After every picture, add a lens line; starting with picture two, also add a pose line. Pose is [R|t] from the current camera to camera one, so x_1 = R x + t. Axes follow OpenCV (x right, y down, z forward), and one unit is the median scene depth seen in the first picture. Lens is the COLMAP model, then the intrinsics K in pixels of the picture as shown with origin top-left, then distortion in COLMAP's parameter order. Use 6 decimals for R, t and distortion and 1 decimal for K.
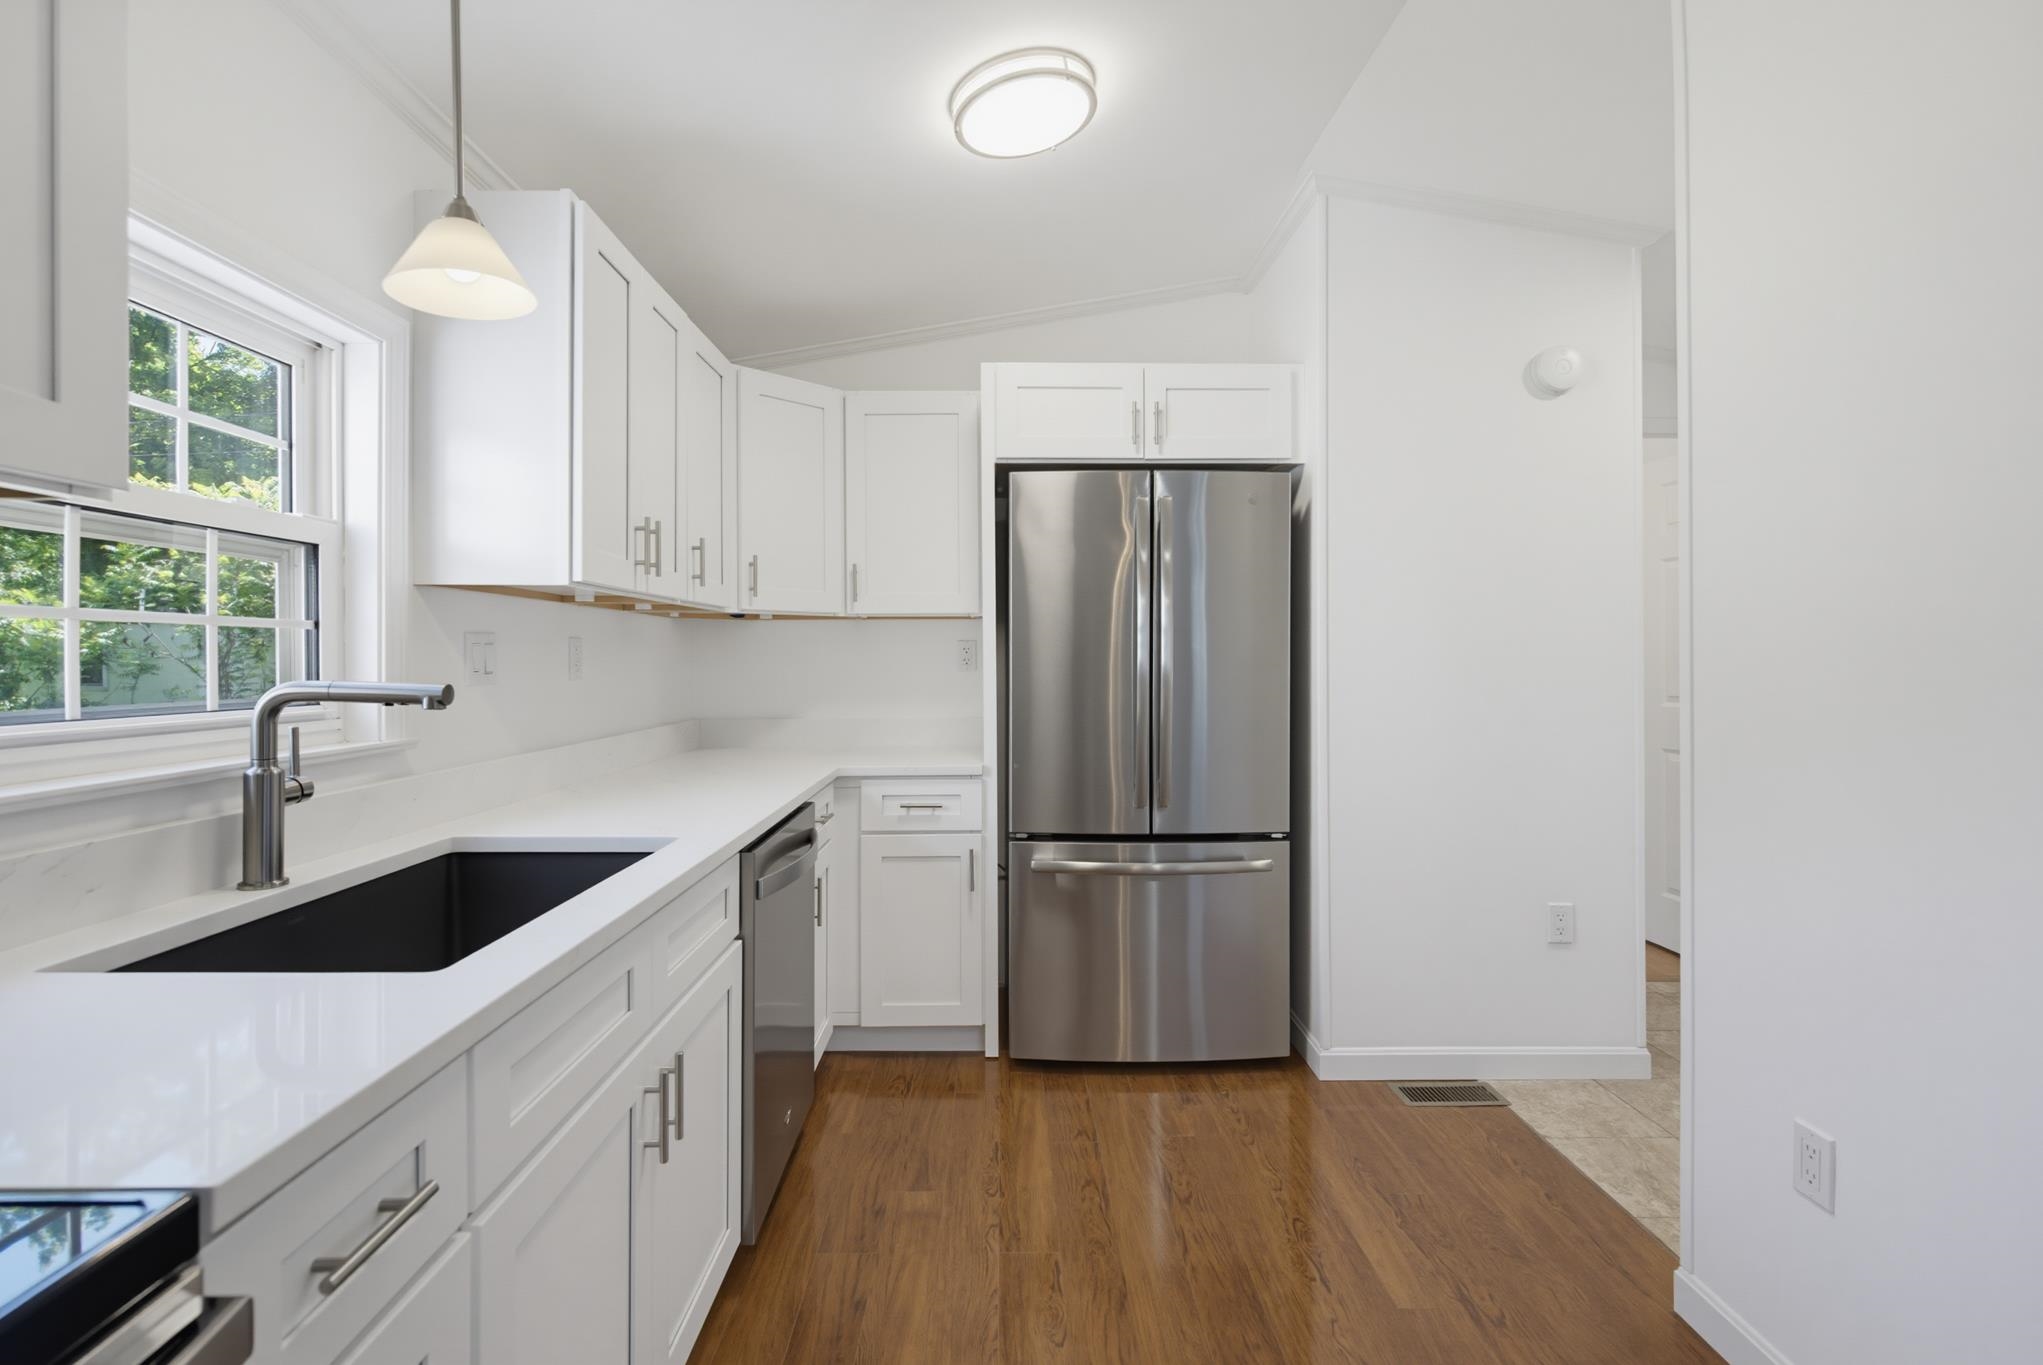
lens RADIAL K [[936.3, 0, 1019.0], [0, 936.3, 660.8], [0, 0, 1]] dist [0.010453, -0.000928]
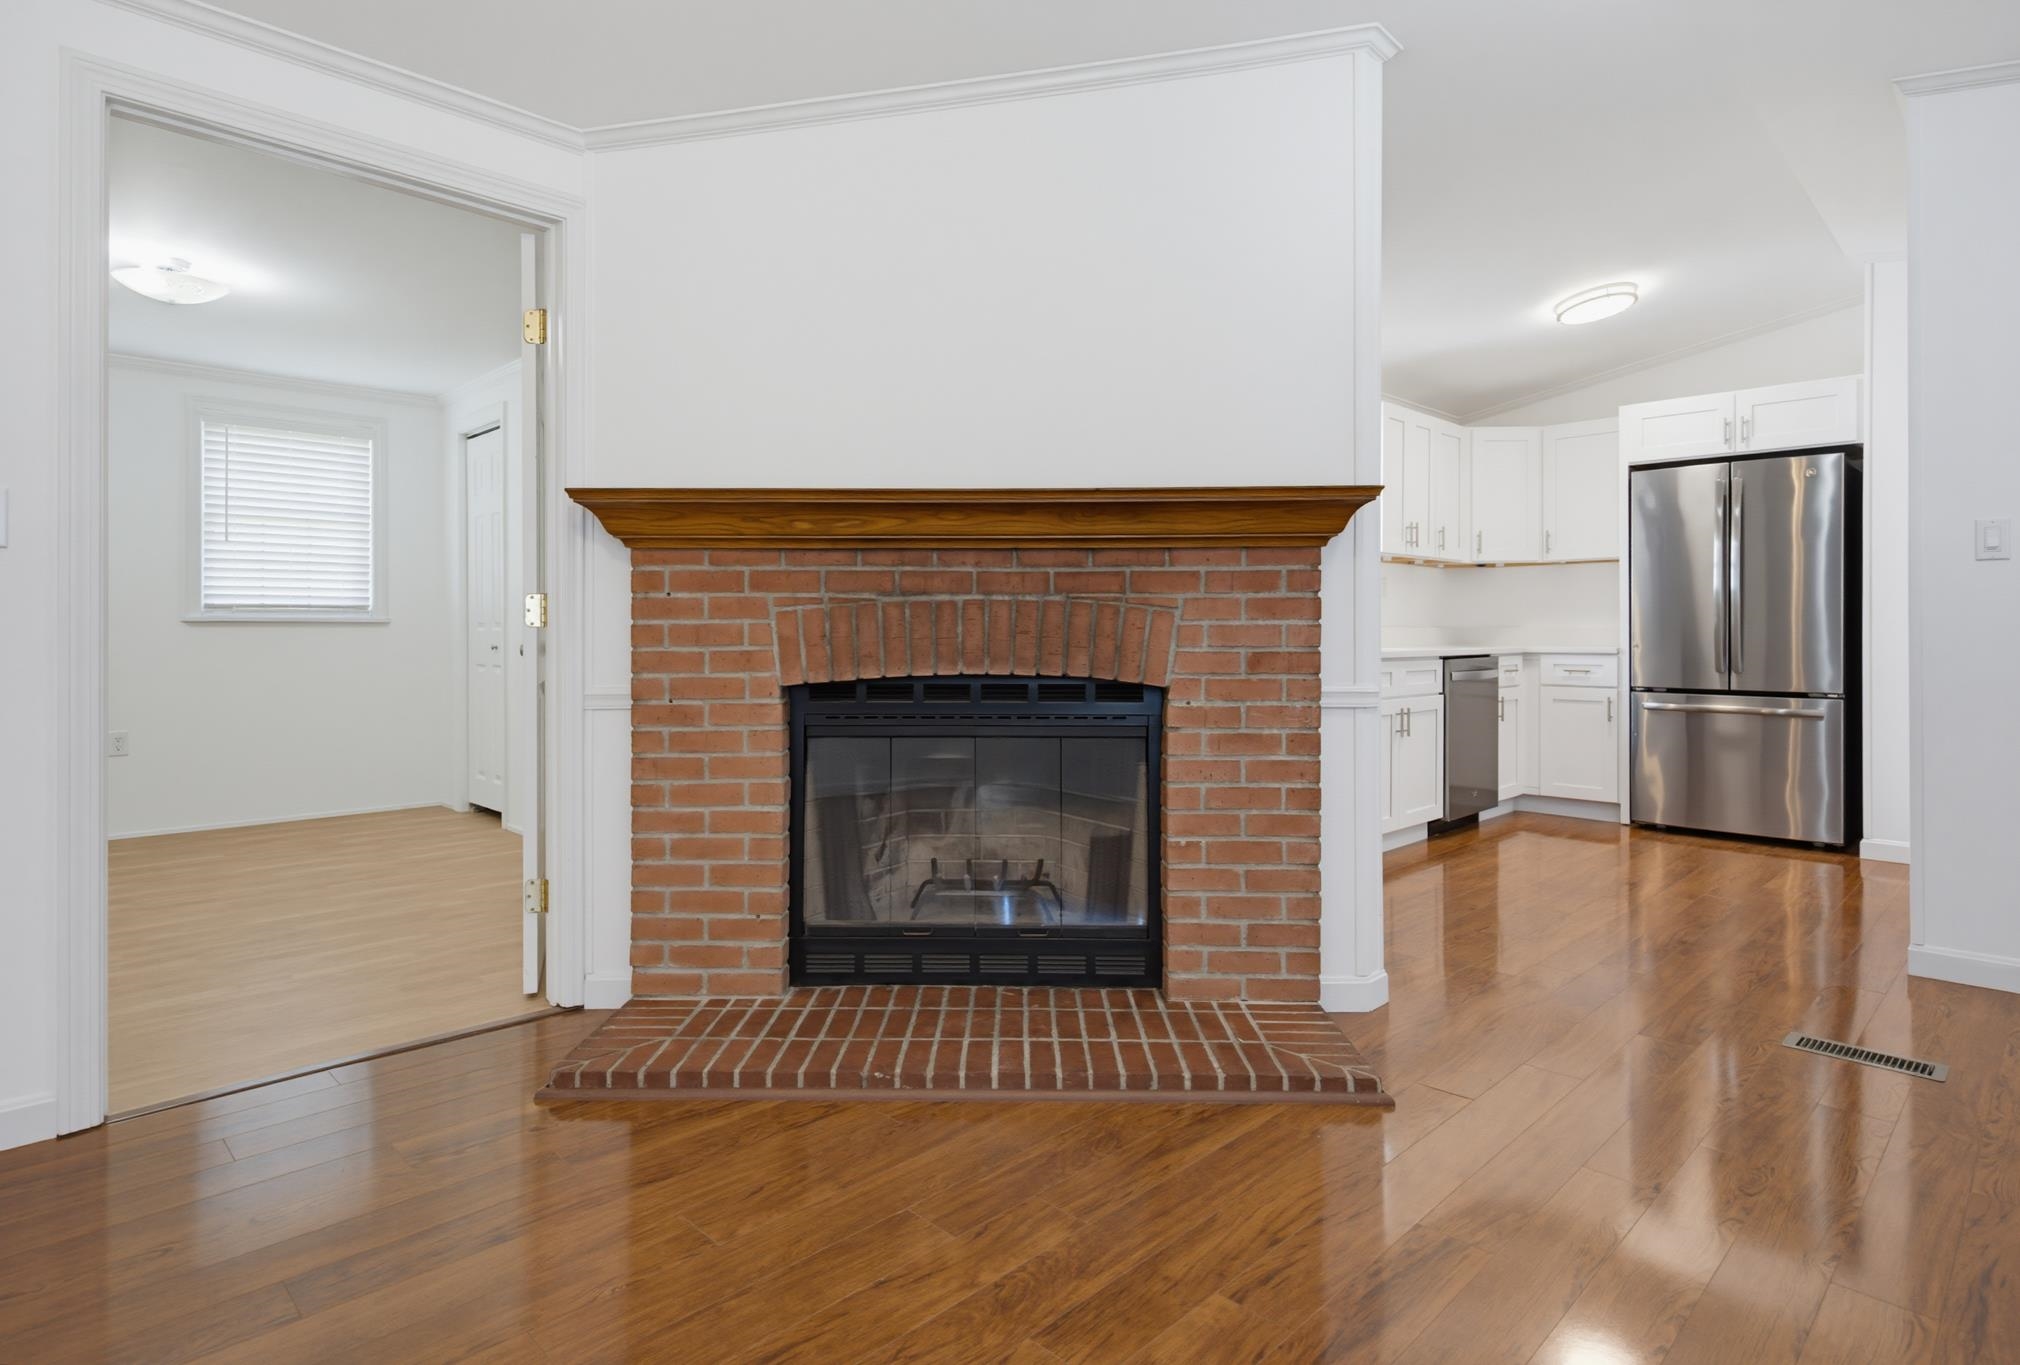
lens RADIAL K [[1075.0, 0, 995.9], [0, 1075.0, 622.3], [0, 0, 1]] dist [0.014260, 0.001251]
pose [[0.687260, -0.004491, -0.726398, 0.620224], [-0.001268, 0.999972, -0.007382, 0.084659], [0.726411, 0.005994, 0.687235, -1.170677]]
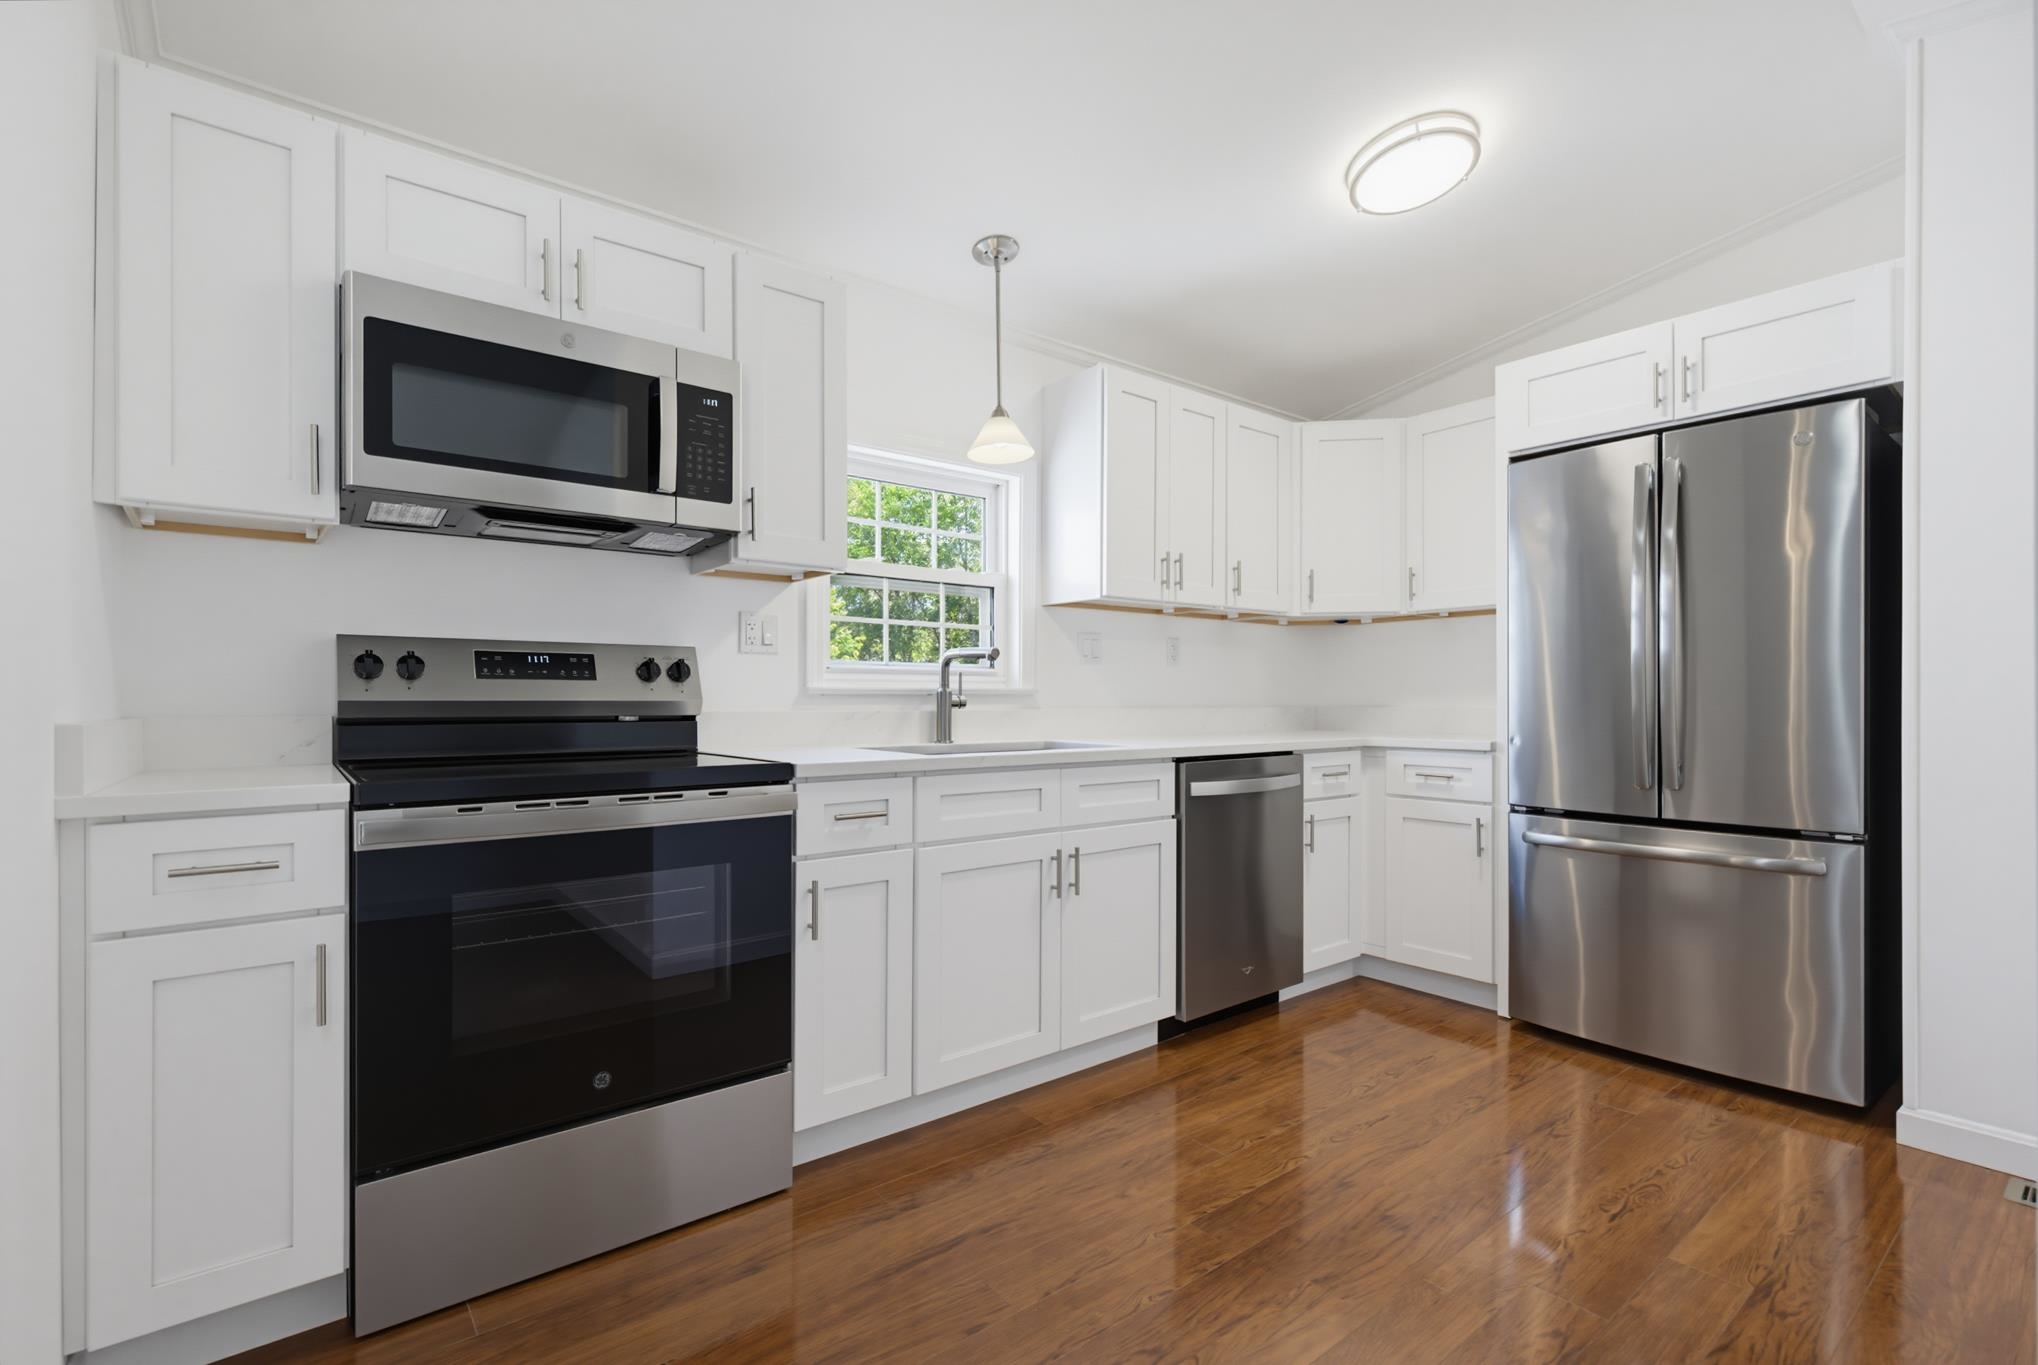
lens RADIAL K [[934.0, 0, 1005.8], [0, 934.0, 691.3], [0, 0, 1]] dist [0.010453, -0.000928]
pose [[0.613744, -0.005712, -0.789484, 0.482834], [-0.001899, 0.999960, -0.008712, 0.066497], [0.789502, 0.006846, 0.613709, -0.102395]]
